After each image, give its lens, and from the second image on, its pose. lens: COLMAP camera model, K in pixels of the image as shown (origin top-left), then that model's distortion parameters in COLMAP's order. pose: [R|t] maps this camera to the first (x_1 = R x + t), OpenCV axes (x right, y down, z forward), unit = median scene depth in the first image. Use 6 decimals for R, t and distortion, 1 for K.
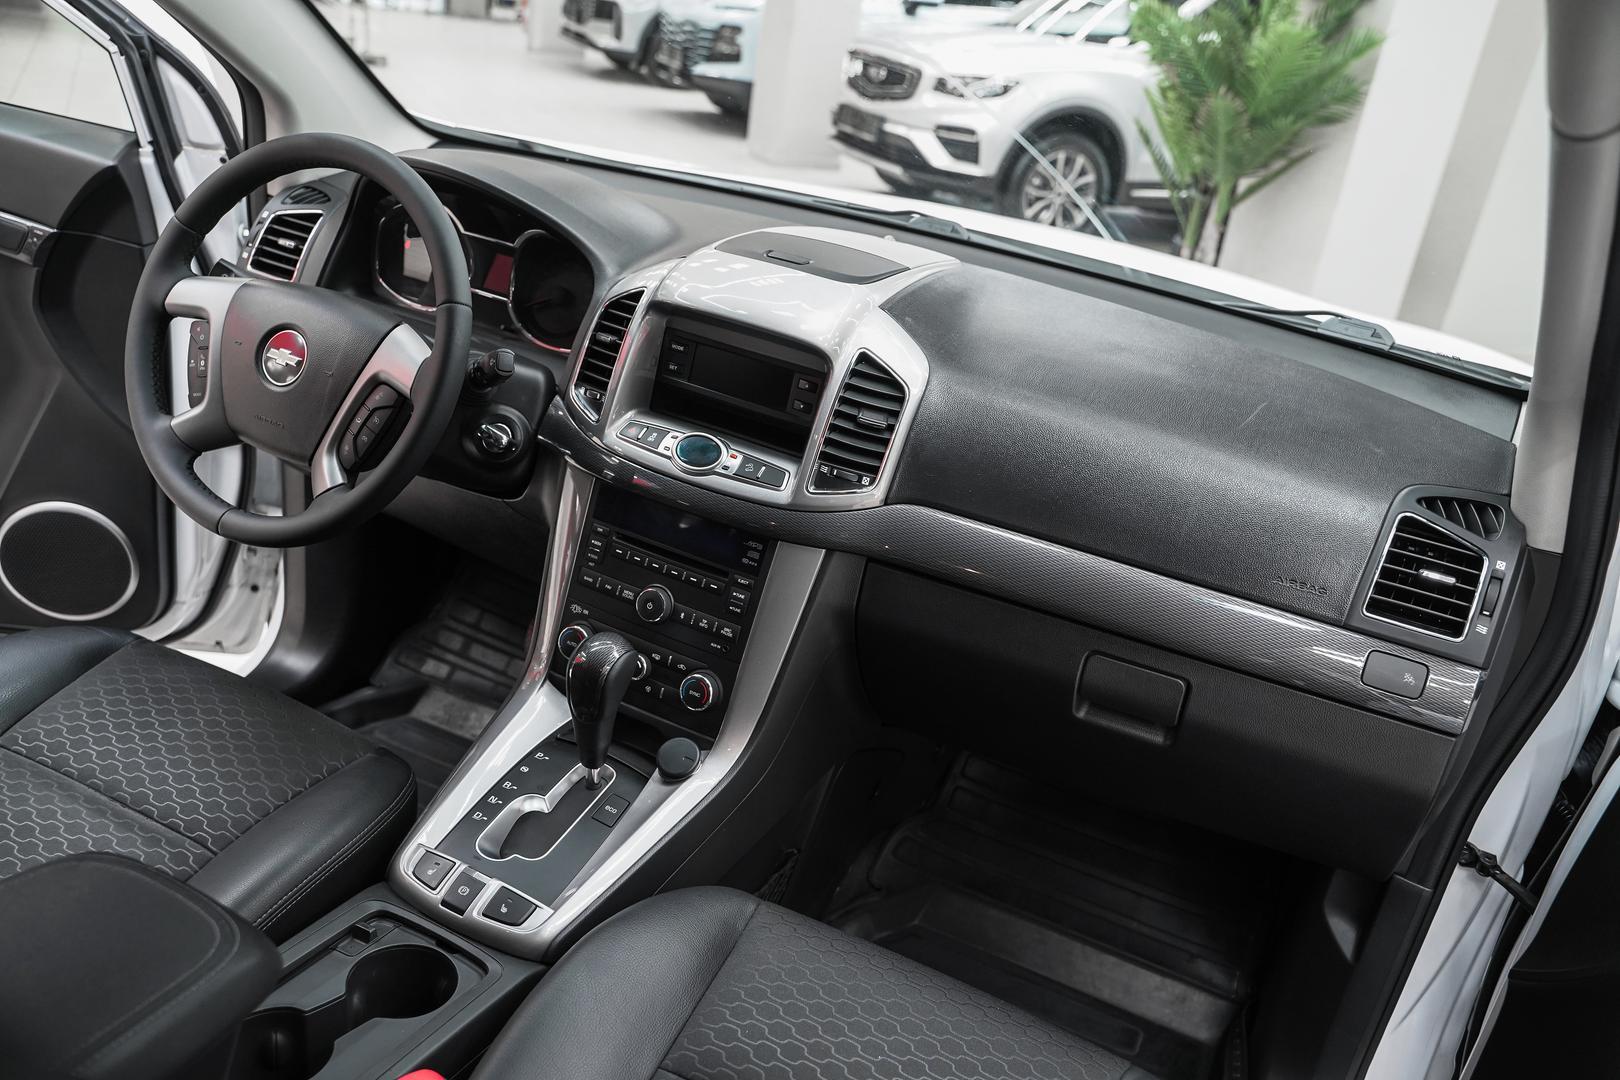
lens RADIAL K [[1257.8, 0, 797.1], [0, 1257.8, 541.4], [0, 0, 1]] dist [-0.019153, 0.013925]
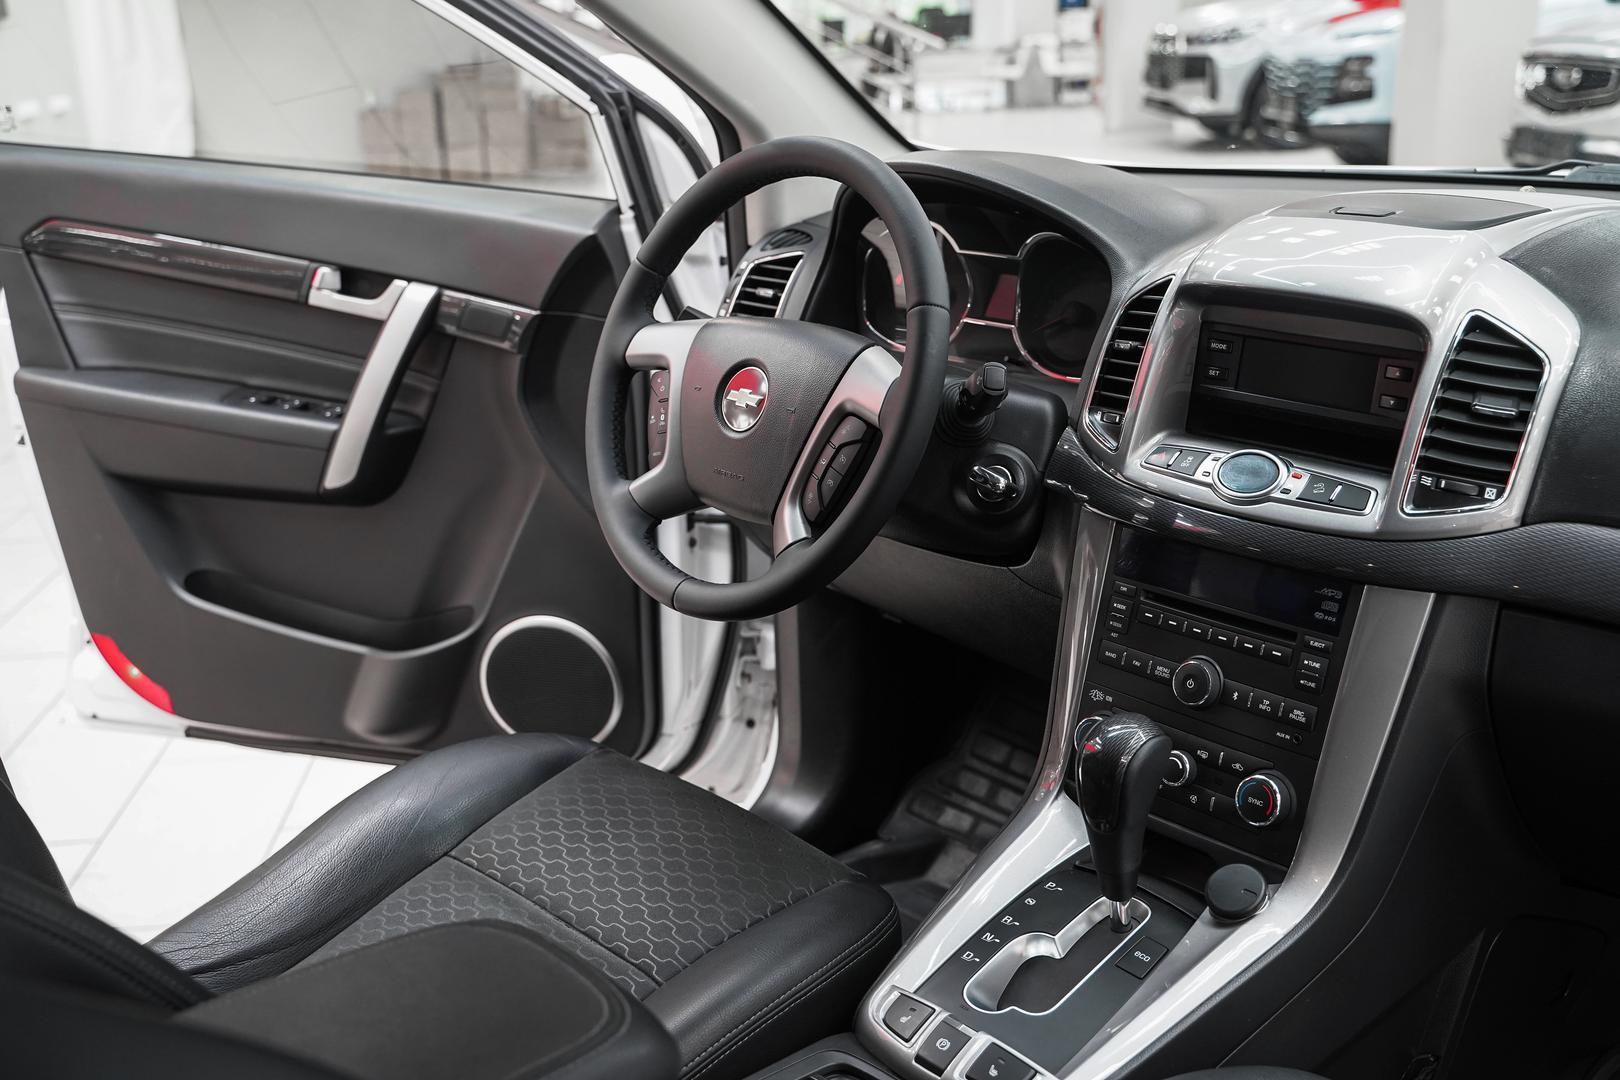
lens RADIAL K [[1600.2, 0, 820.4], [0, 1600.2, 527.8], [0, 0, 1]] dist [-0.006580, 0.028240]
pose [[0.921071, -0.057112, -0.385184, 0.049503], [0.005287, 0.990929, -0.134286, 0.083166], [0.389359, 0.121650, 0.913017, 0.038399]]
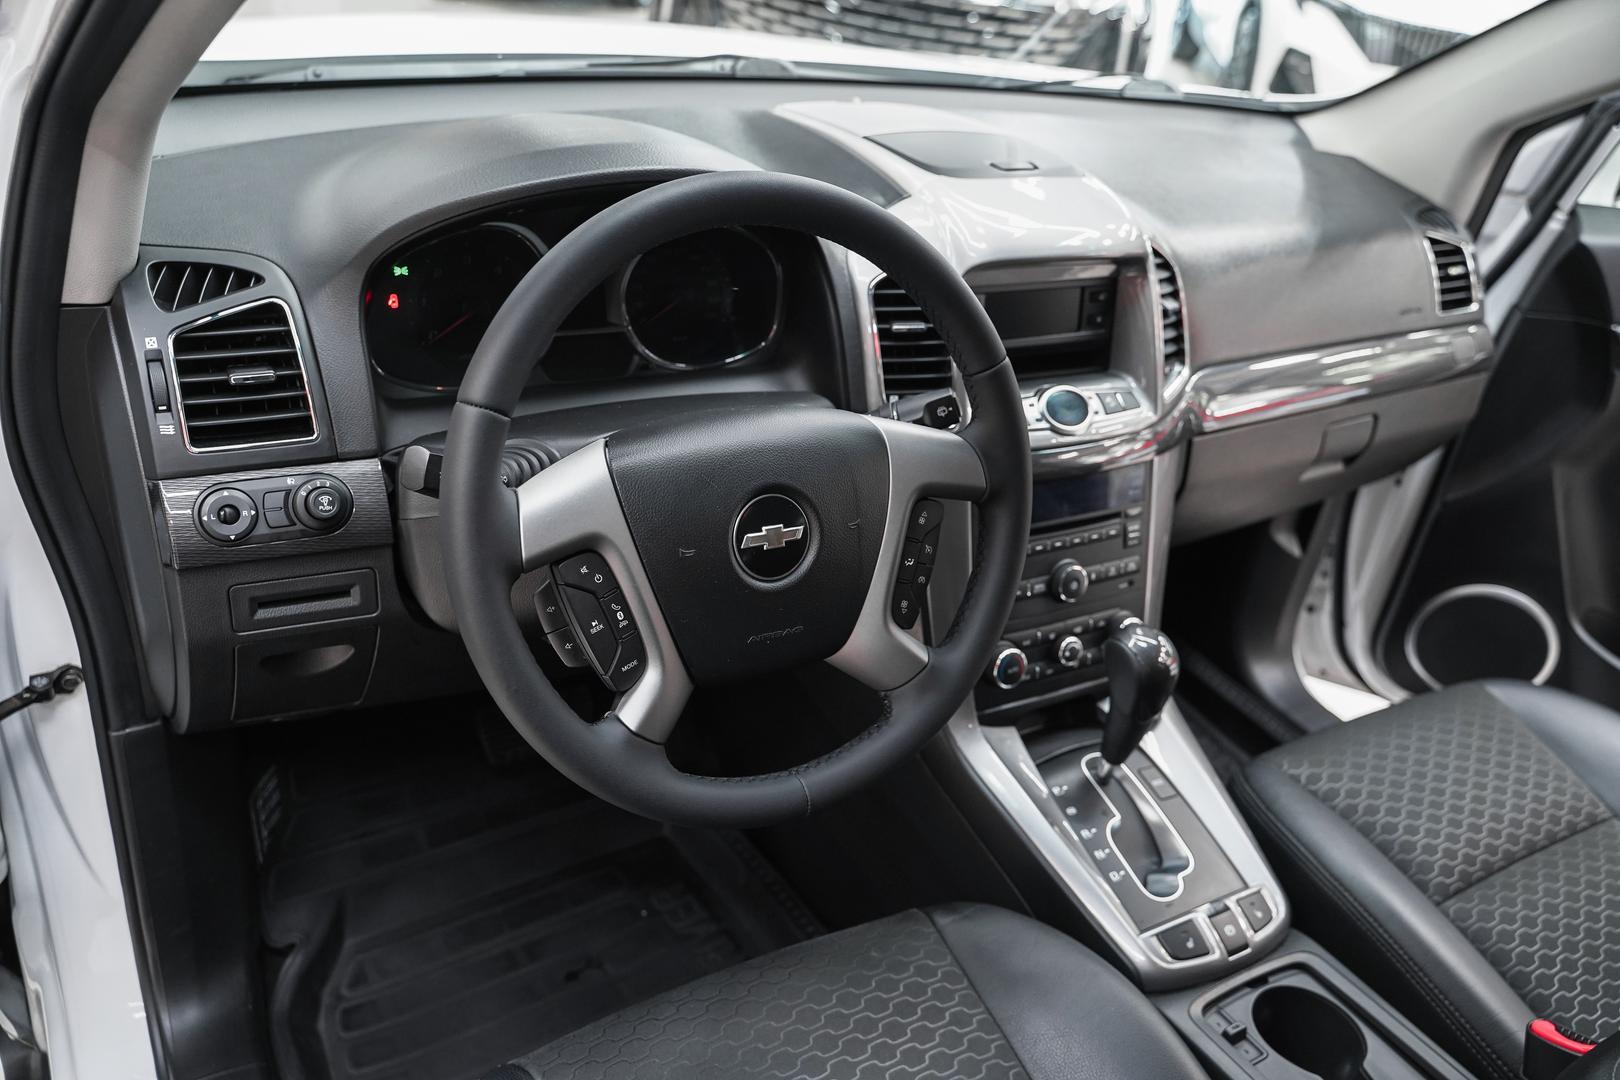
lens RADIAL K [[1300.1, 0, 810.0], [0, 1300.1, 540.0], [0, 0, 1]] dist [-0.015018, 0.013637]
pose [[0.545481, -0.478961, 0.687784, -0.831557], [0.288226, 0.877773, 0.382675, -0.383204], [-0.787005, -0.010504, 0.616857, 0.552658]]
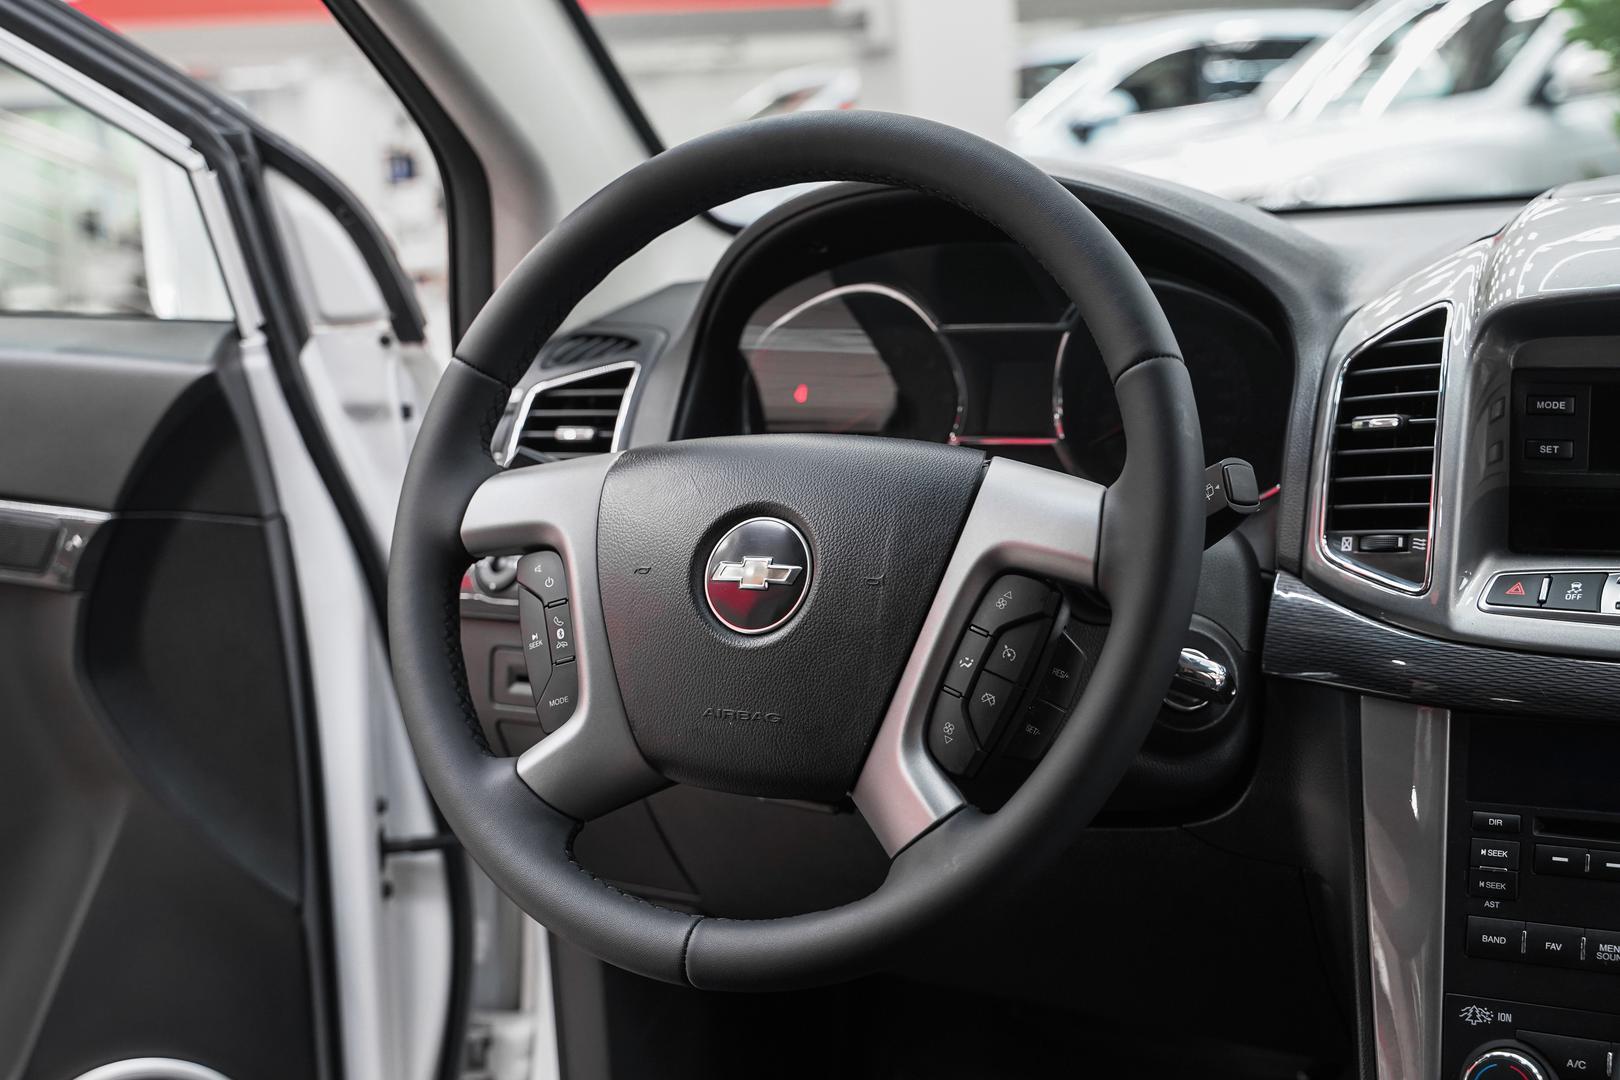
lens RADIAL K [[2090.4, 0, 808.4], [0, 2090.4, 533.6], [0, 0, 1]] dist [0.018404, -0.002800]
pose [[0.979513, -0.195858, -0.046848, -0.339295], [0.178055, 0.950970, -0.252890, 0.037756], [0.094081, 0.239367, 0.966360, 0.238324]]
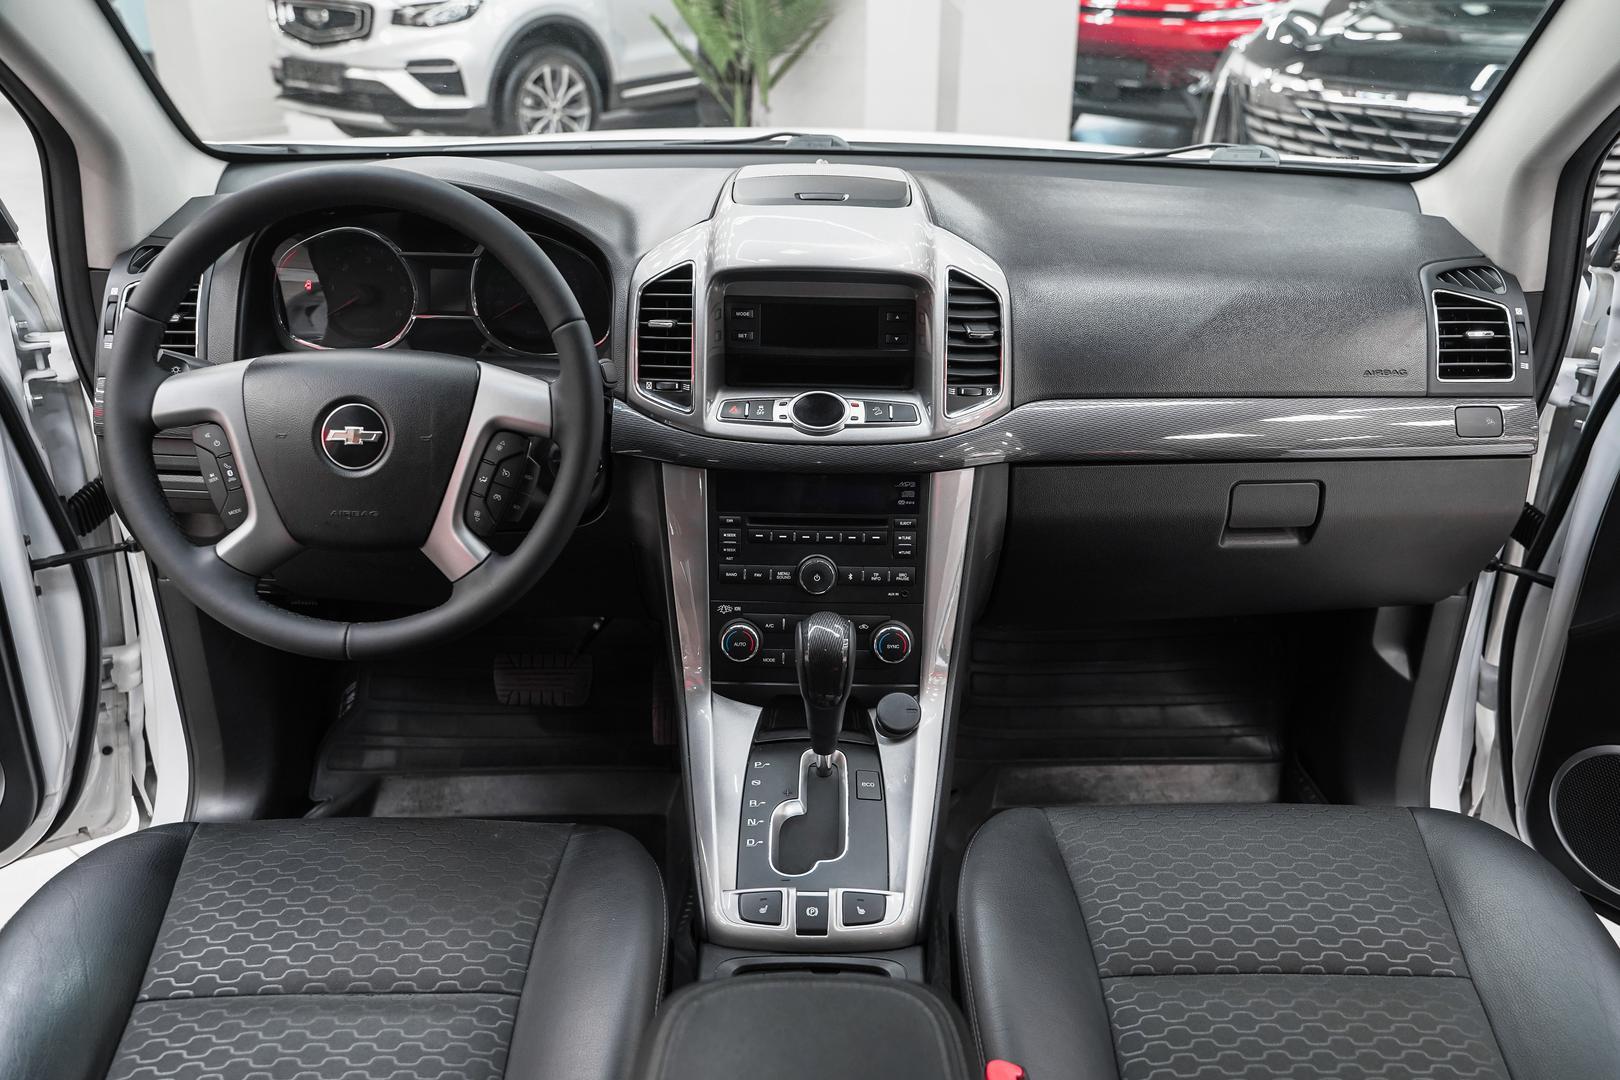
lens RADIAL K [[1300.1, 0, 810.0], [0, 1300.1, 540.0], [0, 0, 1]] dist [-0.015018, 0.013637]
pose [[0.885390, -0.305676, 0.350209, -0.449690], [0.287470, 0.952099, 0.104253, -0.080024], [-0.365301, 0.008370, 0.930852, 0.068236]]
